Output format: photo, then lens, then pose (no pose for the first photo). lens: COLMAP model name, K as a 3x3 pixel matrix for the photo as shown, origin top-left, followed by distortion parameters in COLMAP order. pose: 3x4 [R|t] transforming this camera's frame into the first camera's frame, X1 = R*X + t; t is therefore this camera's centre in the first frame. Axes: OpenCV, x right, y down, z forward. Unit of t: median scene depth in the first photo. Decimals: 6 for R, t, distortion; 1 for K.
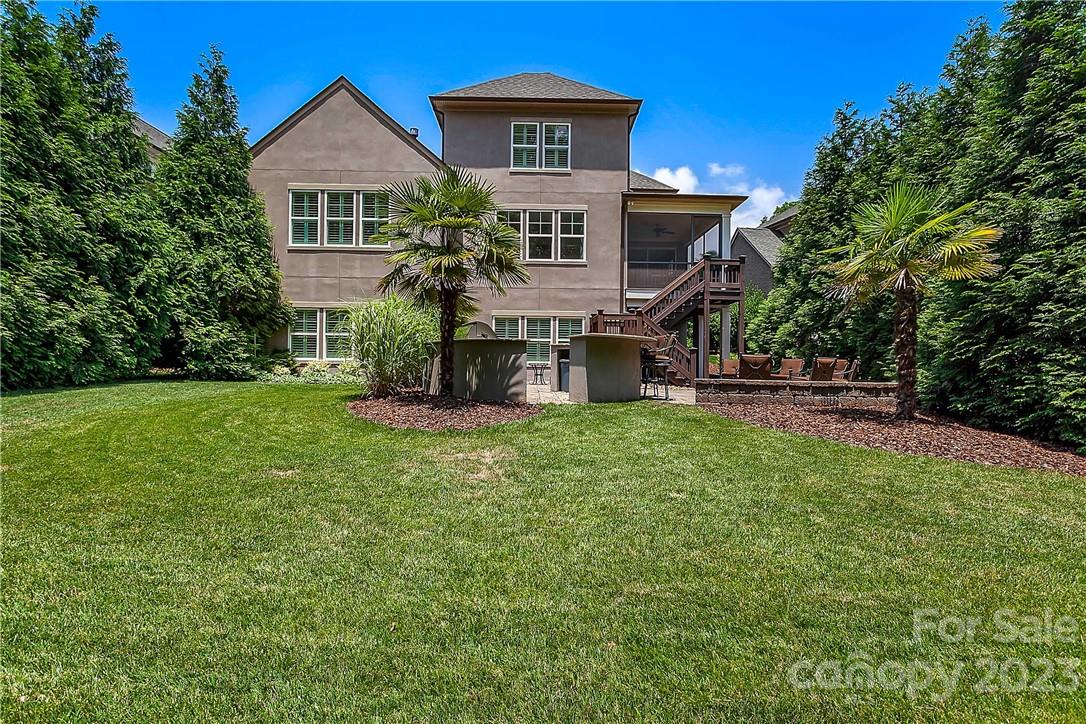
lens RADIAL K [[573.4, 0, 545.0], [0, 573.4, 363.1], [0, 0, 1]] dist [-0.000160, 0.002146]
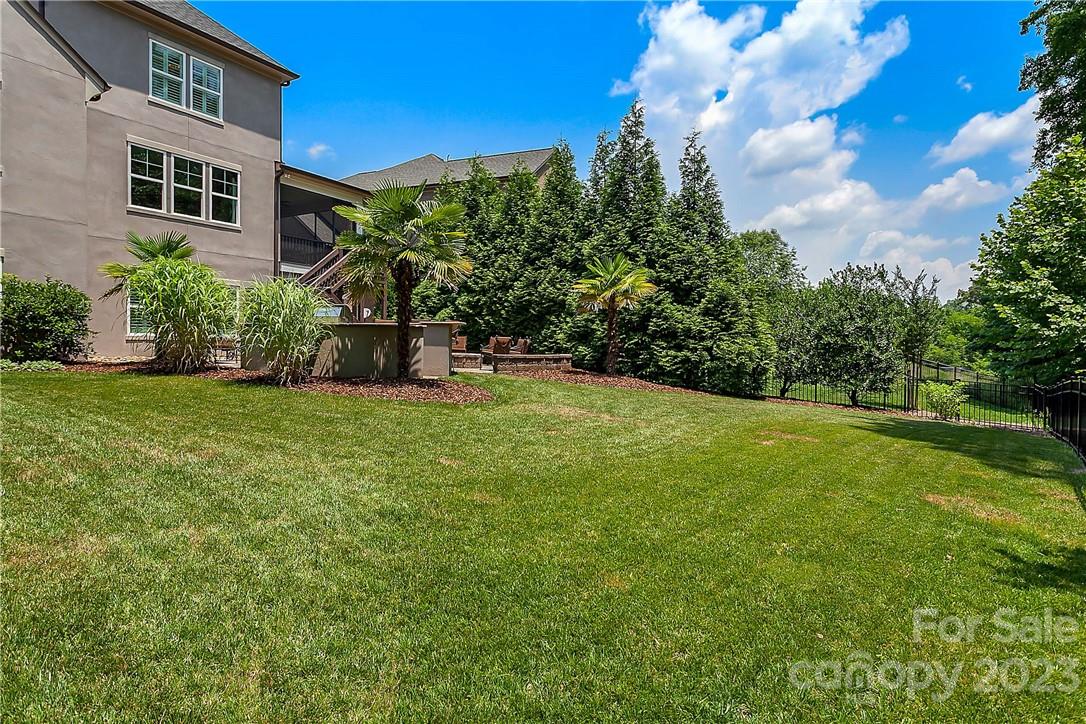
lens RADIAL K [[573.4, 0, 549.8], [0, 573.4, 358.8], [0, 0, 1]] dist [-0.000160, 0.002146]
pose [[0.530788, -0.026762, 0.847082, -0.458137], [-0.021322, 0.998763, 0.044914, -0.015443], [-0.847236, -0.041901, 0.529561, 0.069030]]
